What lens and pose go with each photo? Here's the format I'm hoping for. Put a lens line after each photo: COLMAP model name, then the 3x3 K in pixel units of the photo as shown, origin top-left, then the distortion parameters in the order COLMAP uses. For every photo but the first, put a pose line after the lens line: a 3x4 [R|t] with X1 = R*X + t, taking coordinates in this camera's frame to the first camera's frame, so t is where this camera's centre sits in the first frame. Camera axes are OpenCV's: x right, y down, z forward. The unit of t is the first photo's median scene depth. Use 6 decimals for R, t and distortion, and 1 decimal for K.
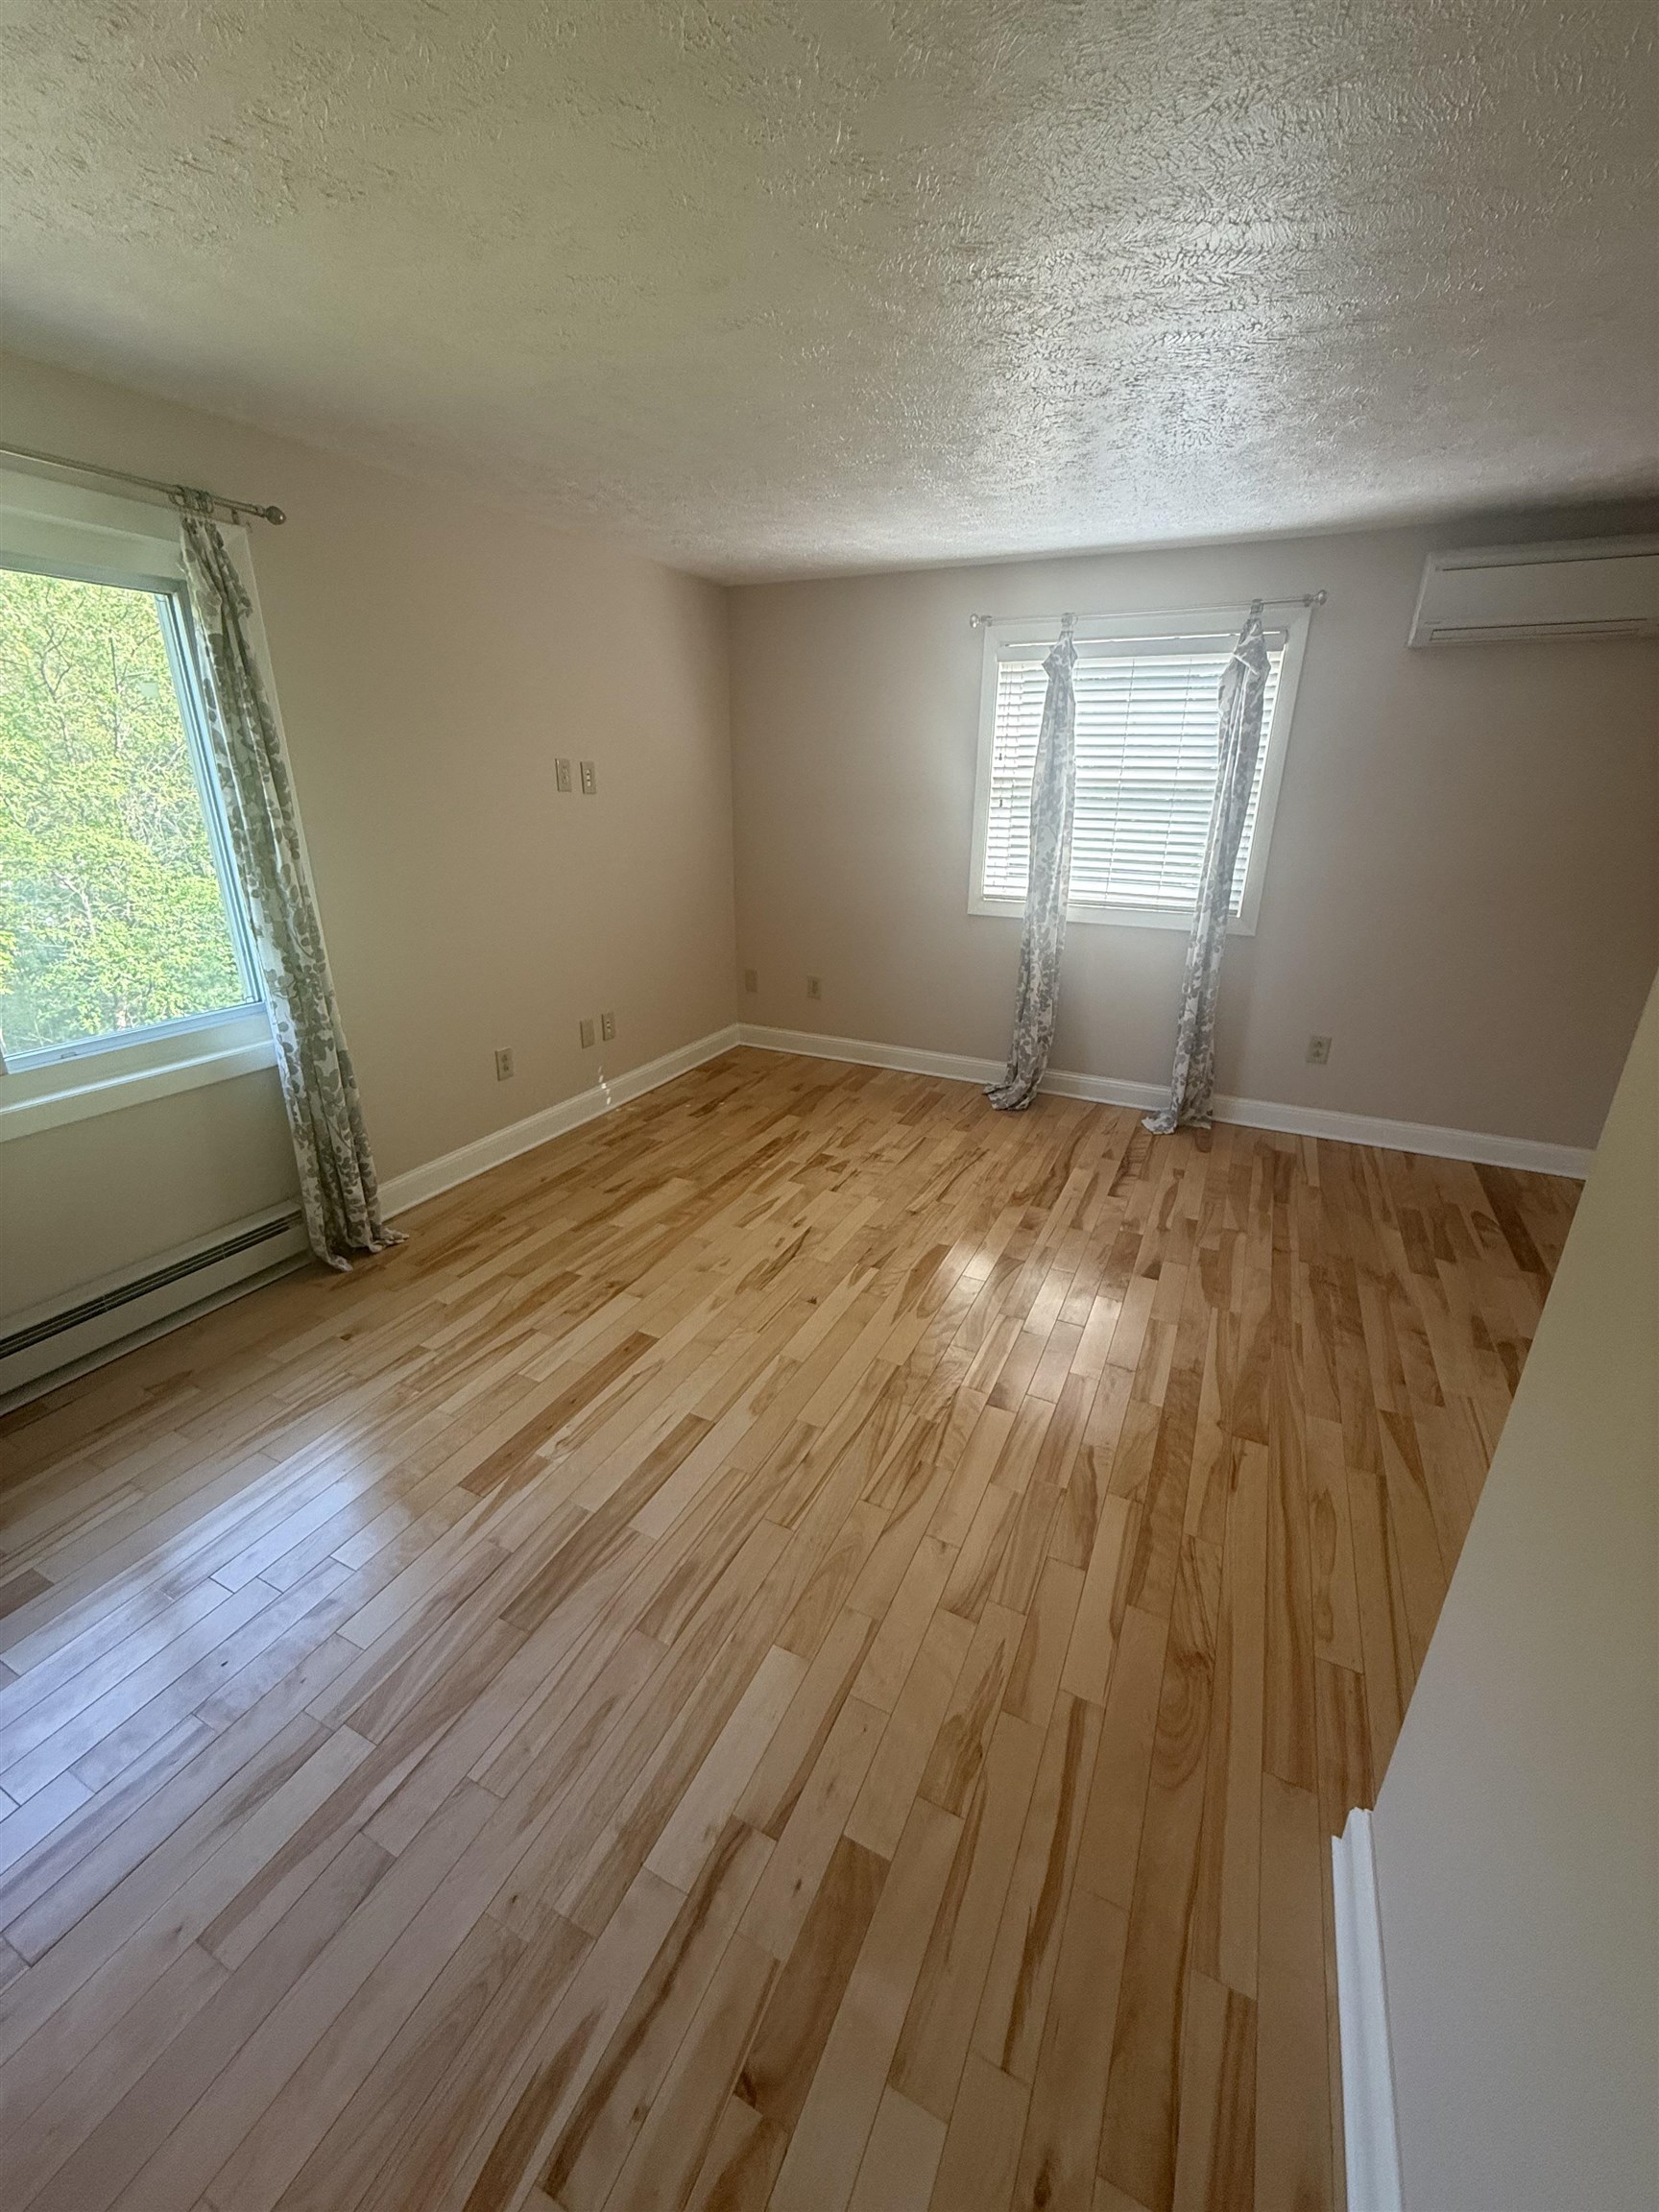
lens RADIAL K [[884.9, 0, 829.7], [0, 884.9, 1099.0], [0, 0, 1]] dist [0.001062, 0.000191]
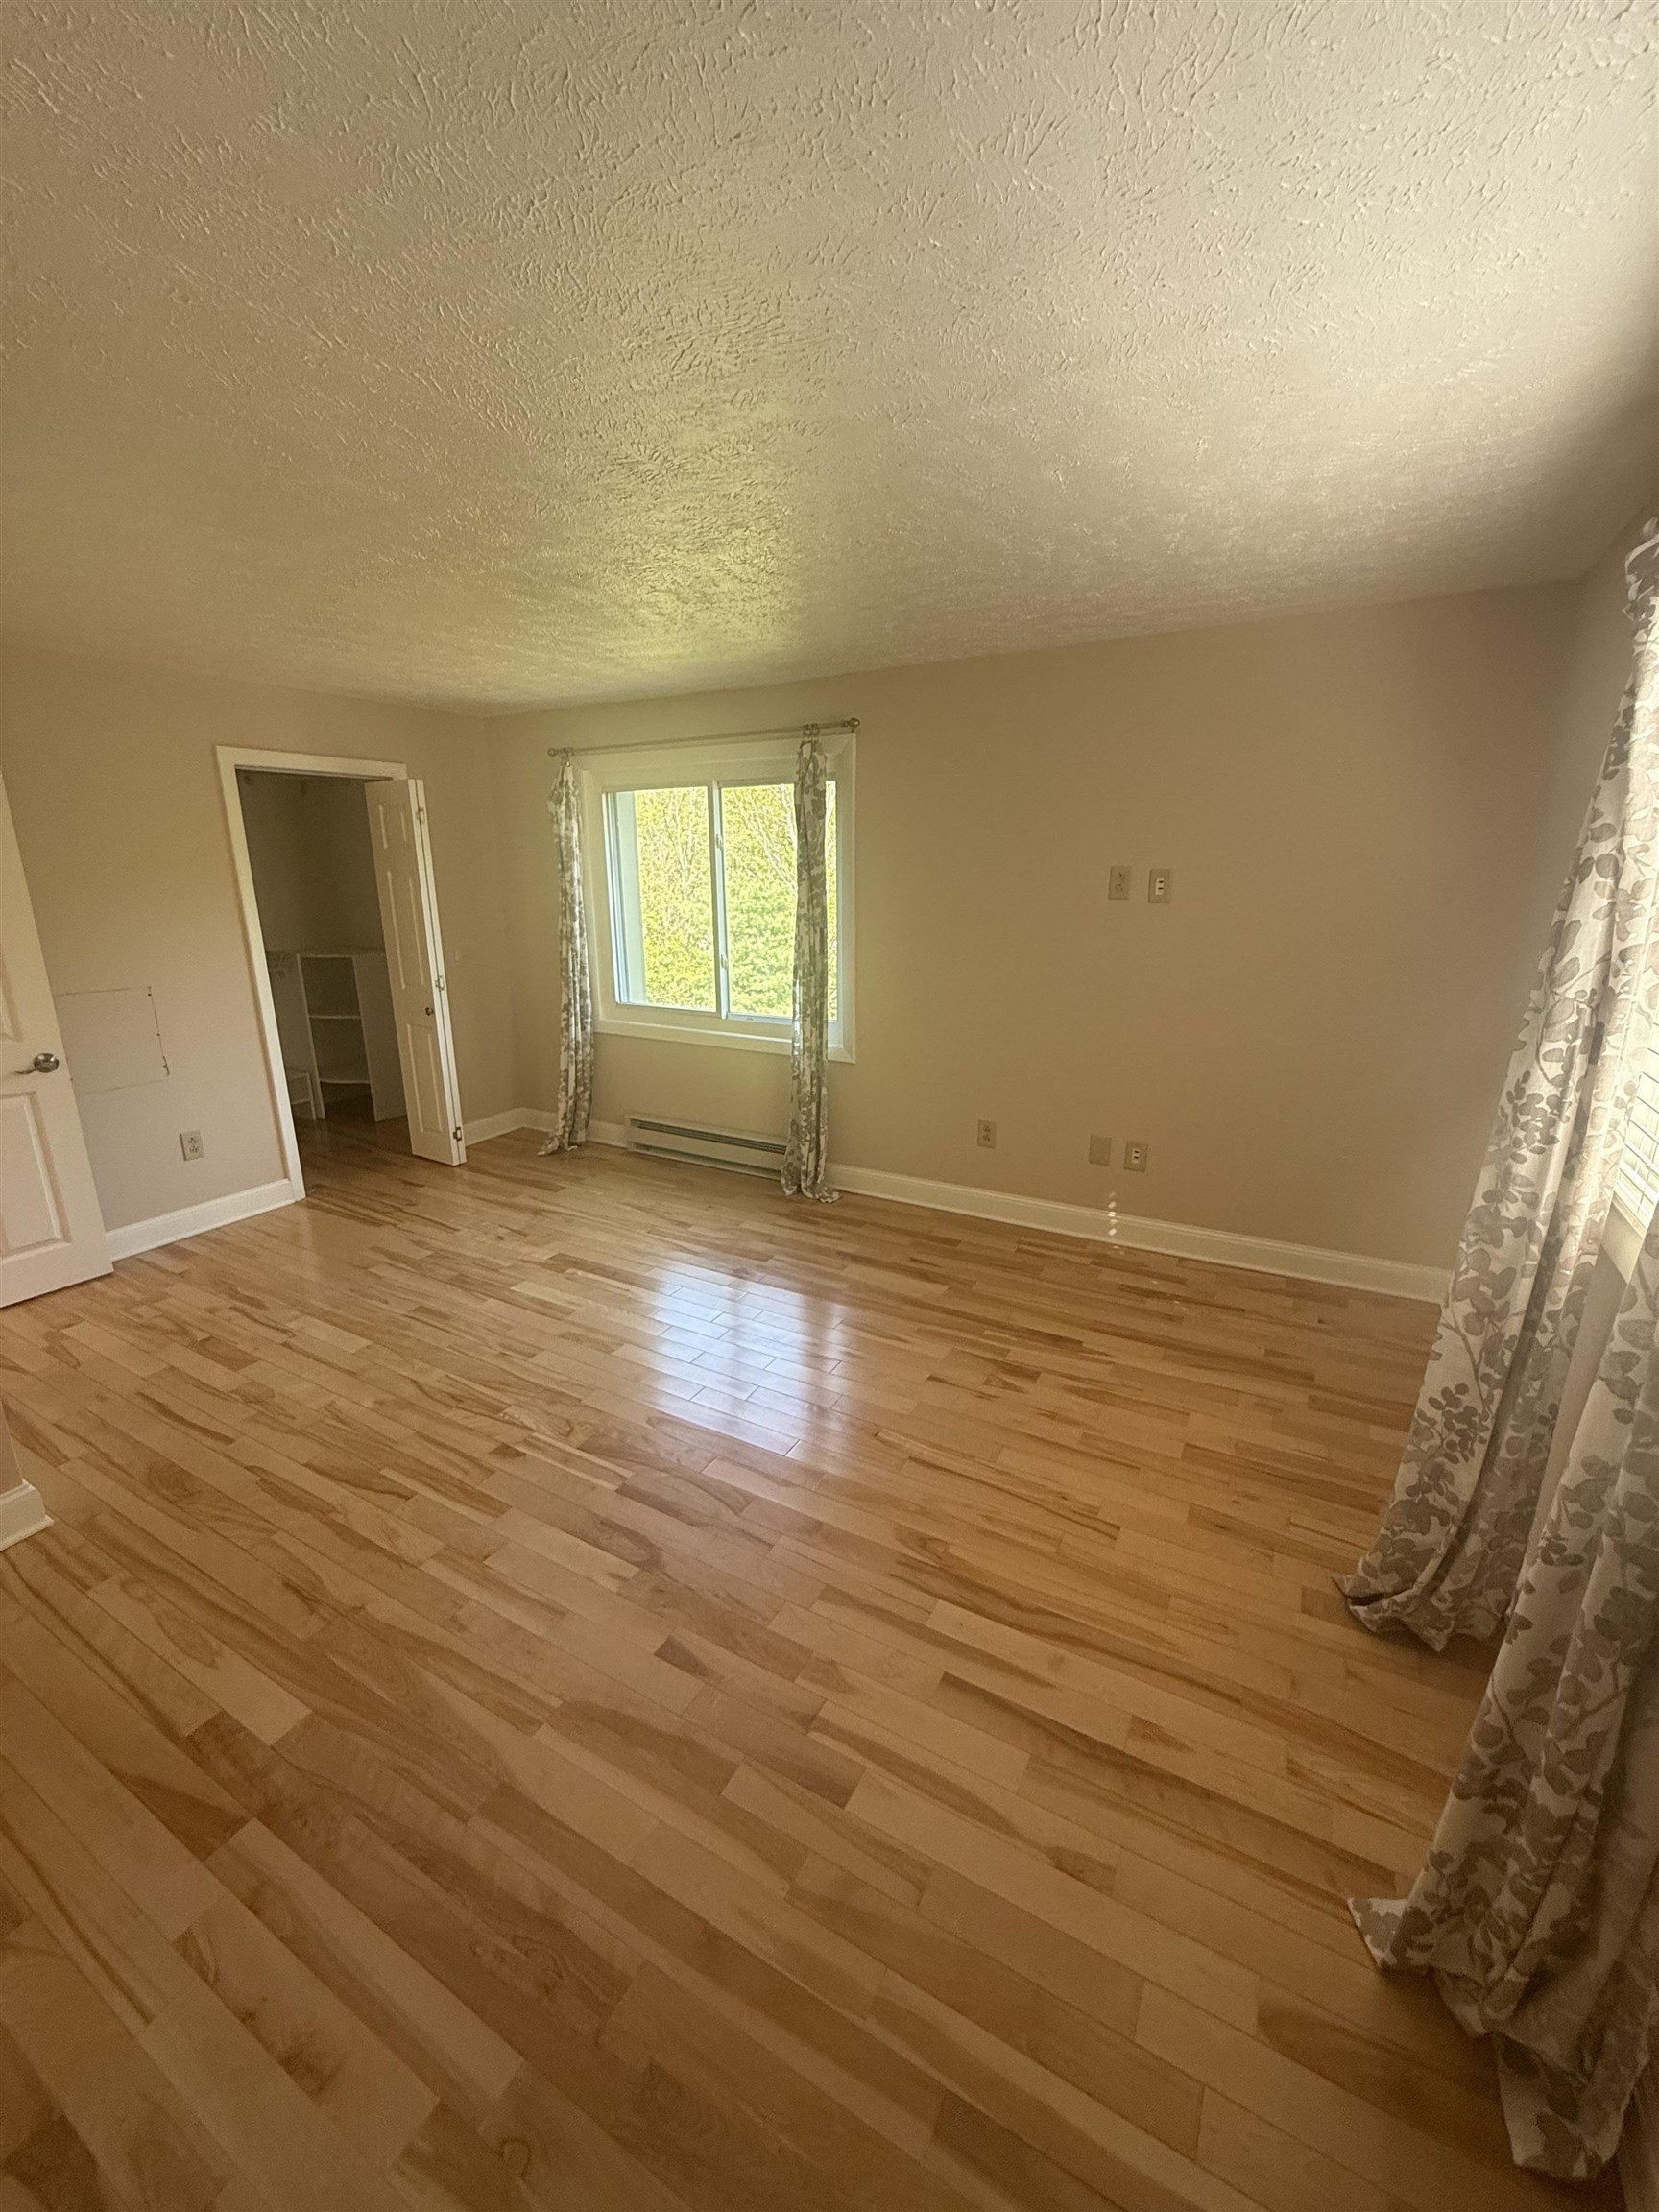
lens RADIAL K [[884.9, 0, 829.7], [0, 884.9, 1099.0], [0, 0, 1]] dist [0.001062, 0.000191]
pose [[-0.067399, 0.241505, -0.968056, 0.736783], [-0.341876, 0.905934, 0.249809, -0.300239], [0.937325, 0.347792, 0.021506, 0.806451]]
